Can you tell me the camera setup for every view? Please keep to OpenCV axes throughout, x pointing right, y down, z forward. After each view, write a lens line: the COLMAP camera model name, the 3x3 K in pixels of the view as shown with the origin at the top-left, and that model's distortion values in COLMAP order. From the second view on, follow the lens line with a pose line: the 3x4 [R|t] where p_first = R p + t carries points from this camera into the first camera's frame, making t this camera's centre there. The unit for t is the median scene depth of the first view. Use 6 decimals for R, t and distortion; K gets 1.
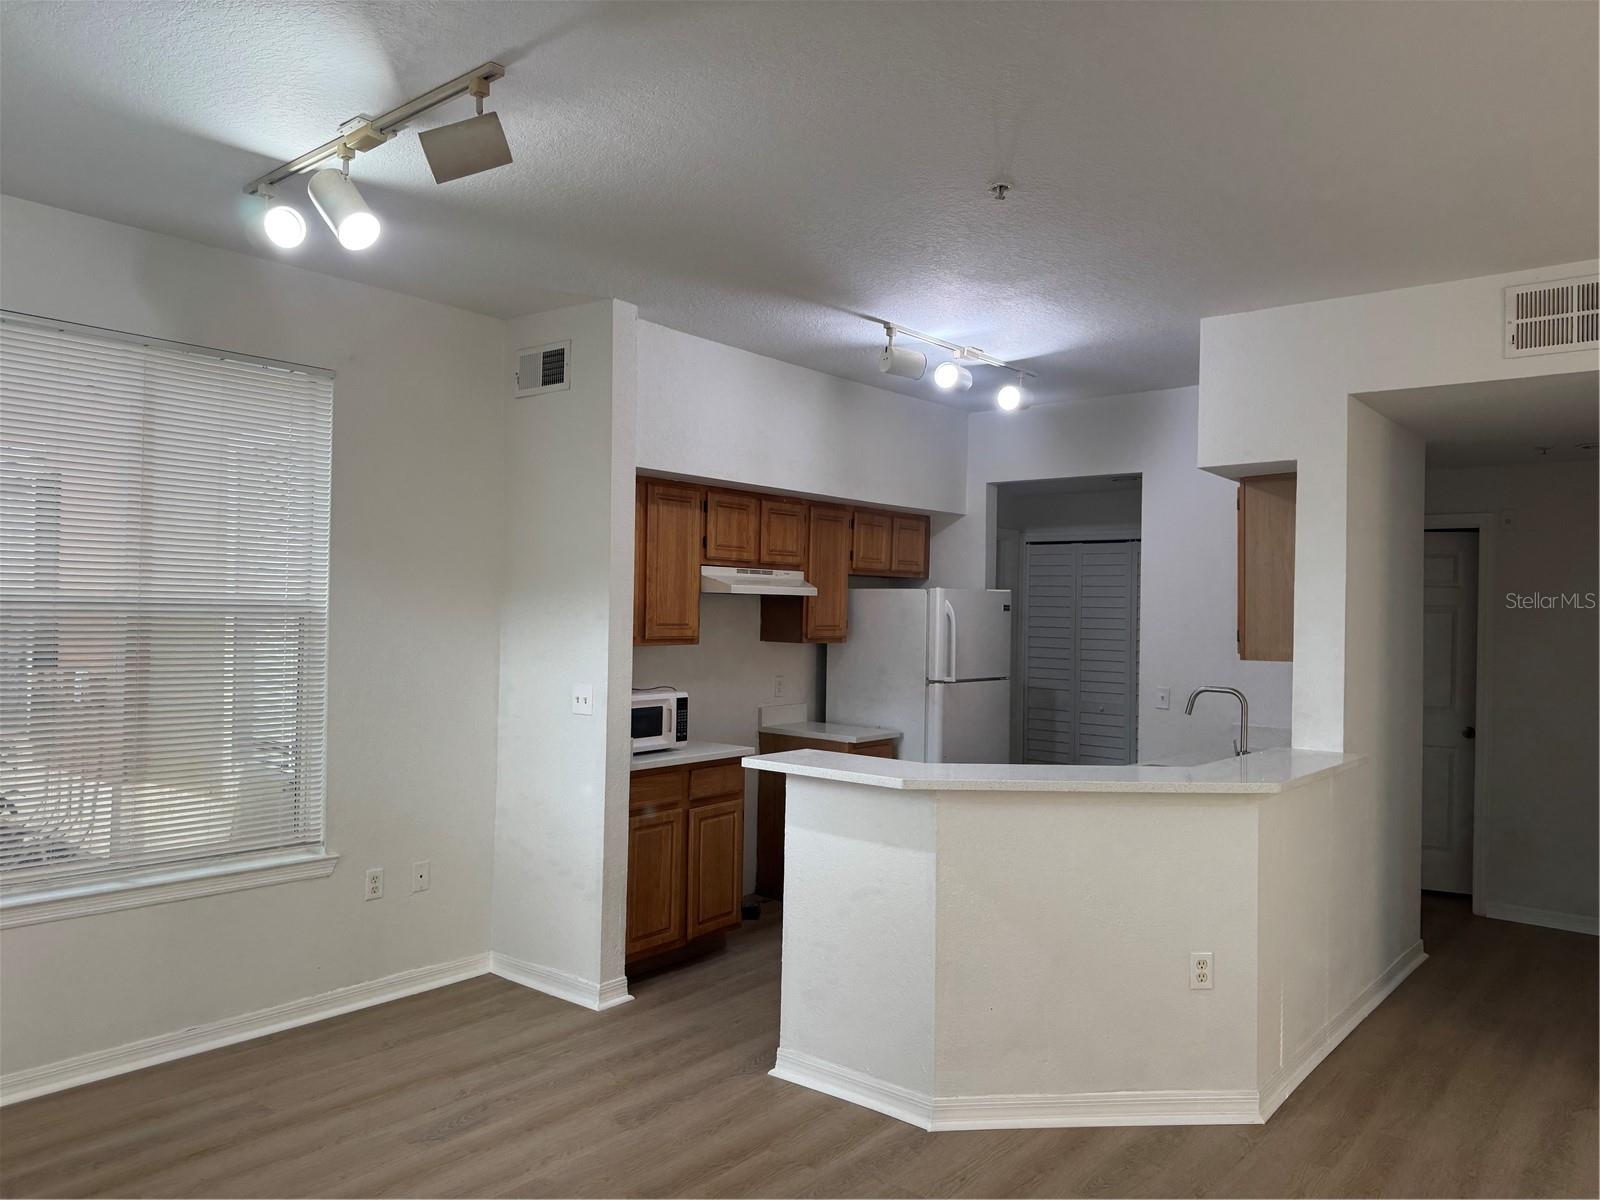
lens RADIAL K [[1117.9, 0, 804.3], [0, 1117.9, 594.0], [0, 0, 1]] dist [0.126765, -0.195311]
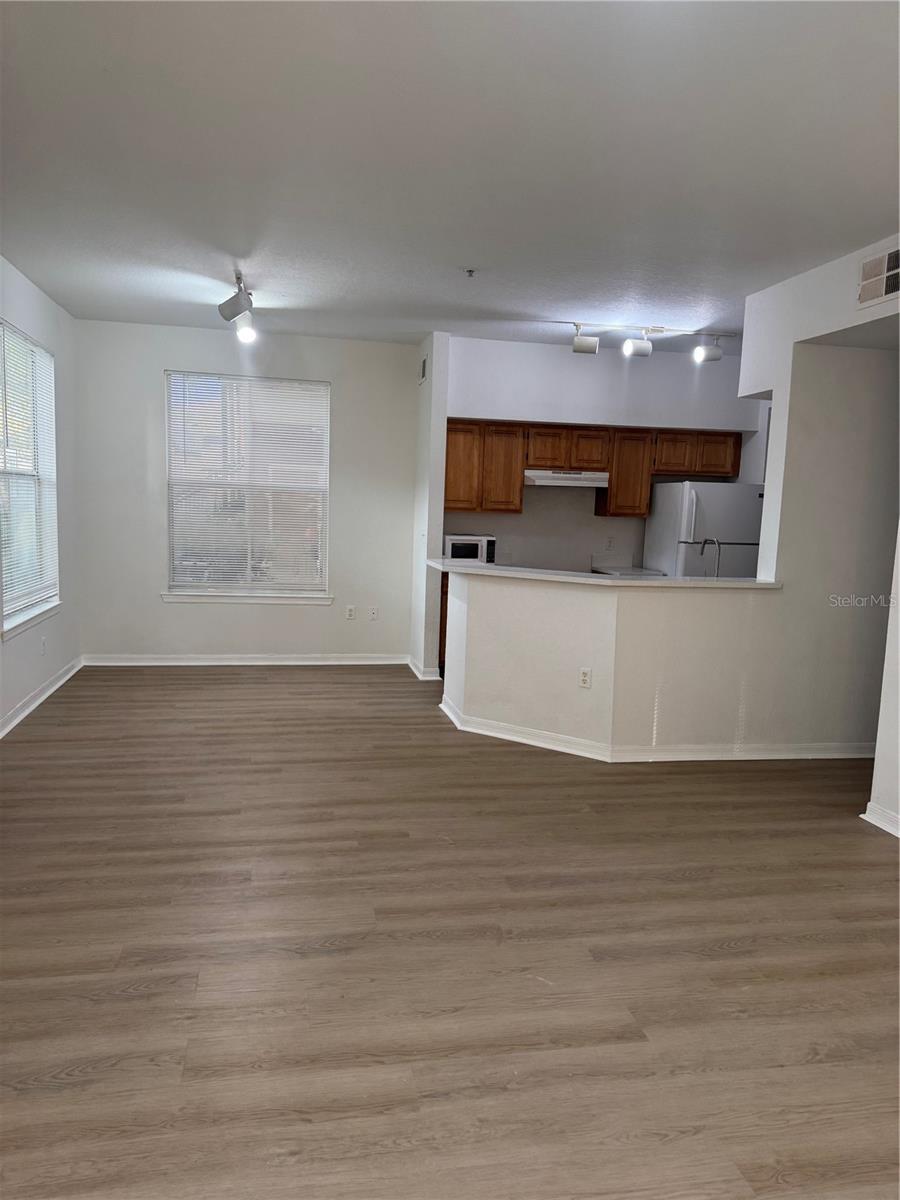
lens RADIAL K [[843.8, 0, 448.5], [0, 843.8, 605.0], [0, 0, 1]] dist [0.129718, -0.231052]
pose [[0.774840, 0.084183, -0.626527, 0.689976], [-0.009766, 0.992569, 0.121288, 0.026839], [0.632082, -0.087860, 0.769905, -0.146196]]
